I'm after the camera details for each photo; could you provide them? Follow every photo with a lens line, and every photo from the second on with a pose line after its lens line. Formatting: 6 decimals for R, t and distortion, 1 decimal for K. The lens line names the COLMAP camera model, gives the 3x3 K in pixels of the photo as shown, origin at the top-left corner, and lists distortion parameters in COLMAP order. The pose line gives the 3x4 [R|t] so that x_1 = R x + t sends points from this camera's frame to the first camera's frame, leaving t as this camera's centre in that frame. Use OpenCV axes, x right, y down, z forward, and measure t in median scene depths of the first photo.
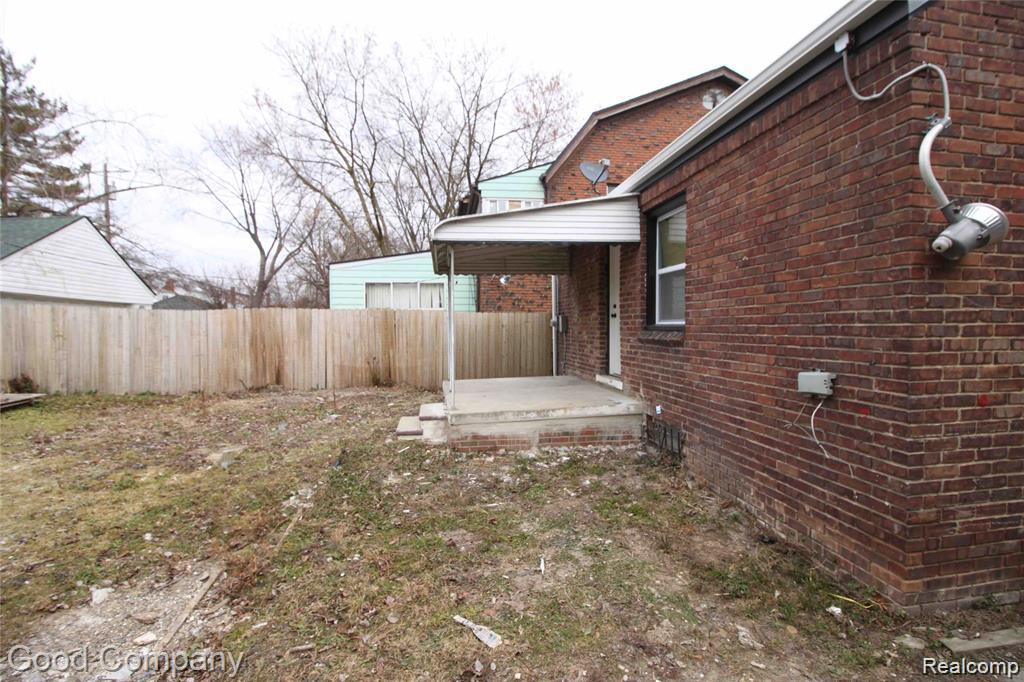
lens RADIAL K [[472.0, 0, 516.9], [0, 472.0, 335.5], [0, 0, 1]] dist [-0.002722, -0.011308]
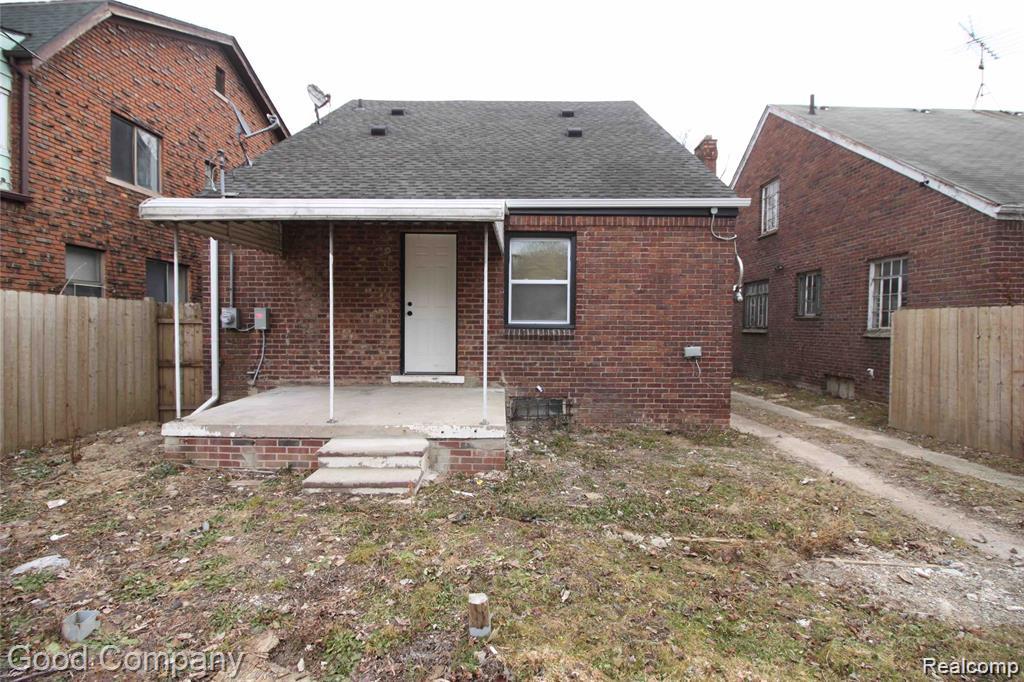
lens RADIAL K [[472.0, 0, 517.3], [0, 472.0, 334.7], [0, 0, 1]] dist [-0.002722, -0.011308]
pose [[0.166299, -0.018785, 0.985896, -1.368450], [0.010703, 0.999794, 0.017244, -0.022650], [-0.986017, 0.007684, 0.166466, 1.147539]]
